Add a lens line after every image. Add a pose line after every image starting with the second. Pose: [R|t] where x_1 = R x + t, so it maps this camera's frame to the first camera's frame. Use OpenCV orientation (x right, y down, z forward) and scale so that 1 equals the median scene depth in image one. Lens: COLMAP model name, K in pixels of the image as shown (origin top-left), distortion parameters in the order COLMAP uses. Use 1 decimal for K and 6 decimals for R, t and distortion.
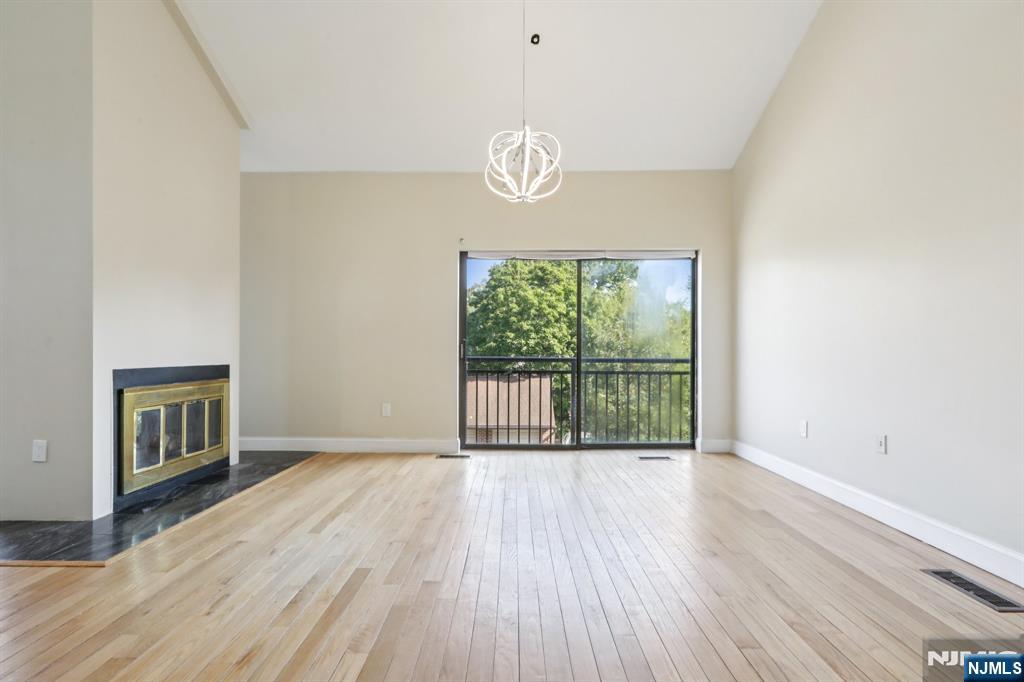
lens RADIAL K [[461.2, 0, 512.6], [0, 461.2, 345.8], [0, 0, 1]] dist [0.001274, 0.000714]
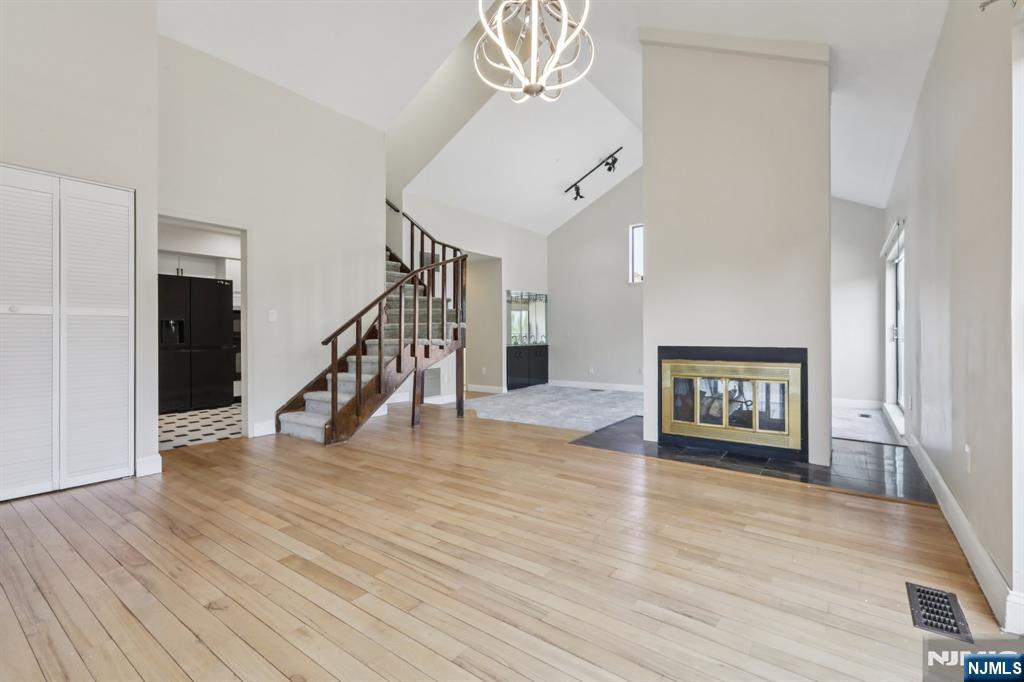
lens RADIAL K [[462.7, 0, 515.9], [0, 462.7, 331.8], [0, 0, 1]] dist [0.001491, 0.000169]
pose [[-0.586163, -0.002973, -0.810188, 0.444119], [0.010924, 0.999873, -0.011572, 0.013166], [0.810120, -0.015633, -0.586056, 1.086548]]
